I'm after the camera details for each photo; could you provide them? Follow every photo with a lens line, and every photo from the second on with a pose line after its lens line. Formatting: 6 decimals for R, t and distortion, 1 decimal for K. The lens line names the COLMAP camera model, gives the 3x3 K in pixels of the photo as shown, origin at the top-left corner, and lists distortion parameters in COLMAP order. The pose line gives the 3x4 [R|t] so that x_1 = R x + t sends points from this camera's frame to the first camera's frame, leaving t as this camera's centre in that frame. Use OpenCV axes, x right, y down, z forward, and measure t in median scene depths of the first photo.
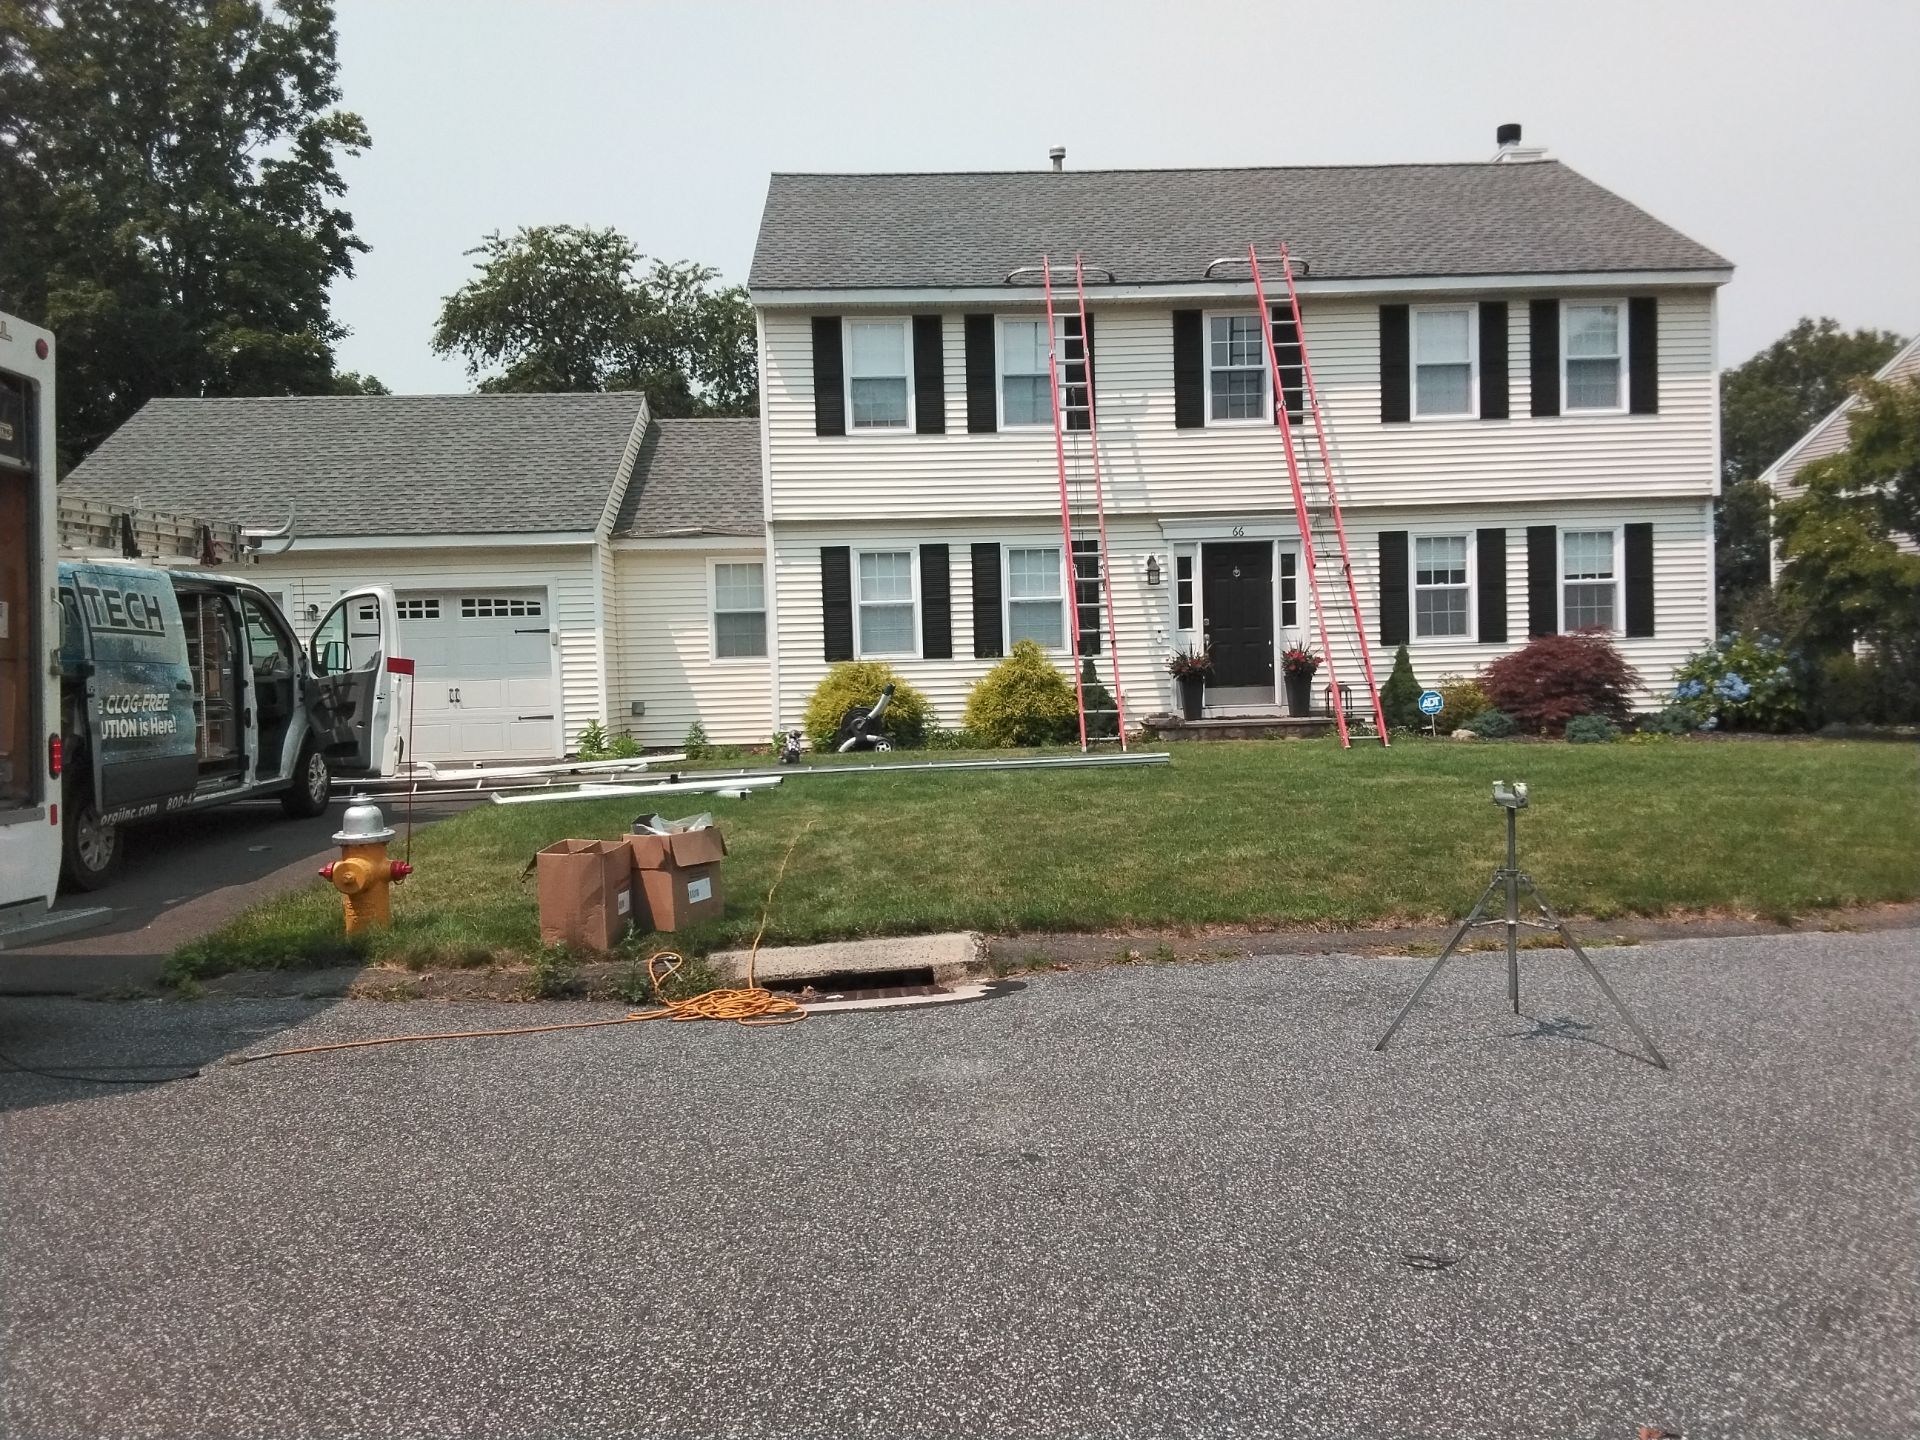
lens RADIAL K [[1516.1, 0, 955.8], [0, 1516.1, 710.2], [0, 0, 1]] dist [0.121258, -0.190263]
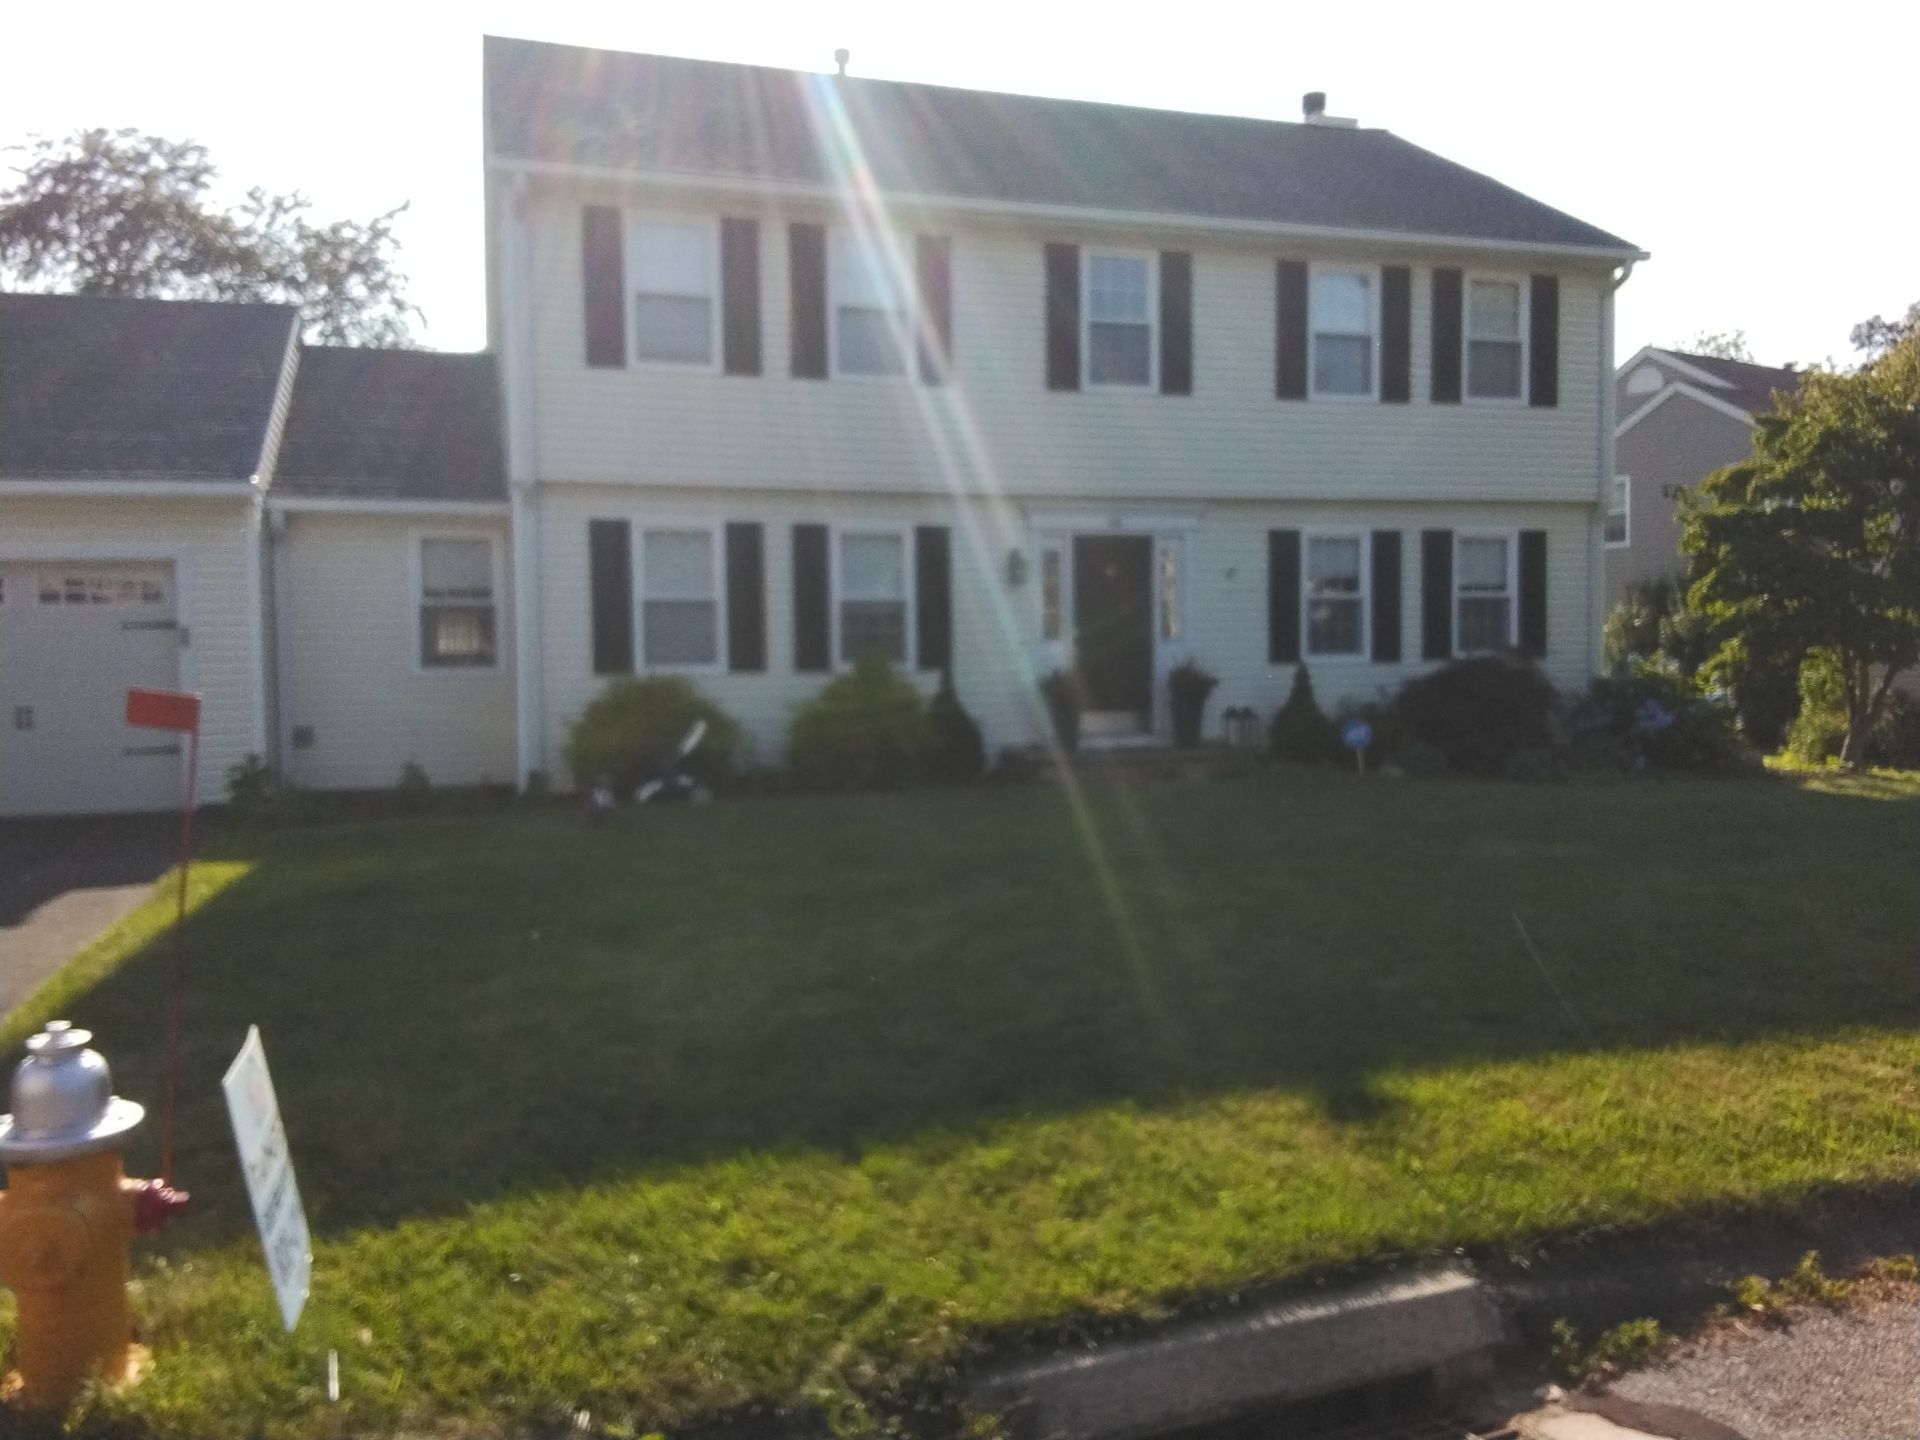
lens RADIAL K [[1516.1, 0, 955.8], [0, 1516.1, 710.2], [0, 0, 1]] dist [0.121258, -0.190263]
pose [[0.964283, 0.005288, 0.264820, -0.115641], [-0.005248, 0.999986, -0.000861, -0.014185], [-0.264821, -0.000560, 0.964297, 0.227924]]
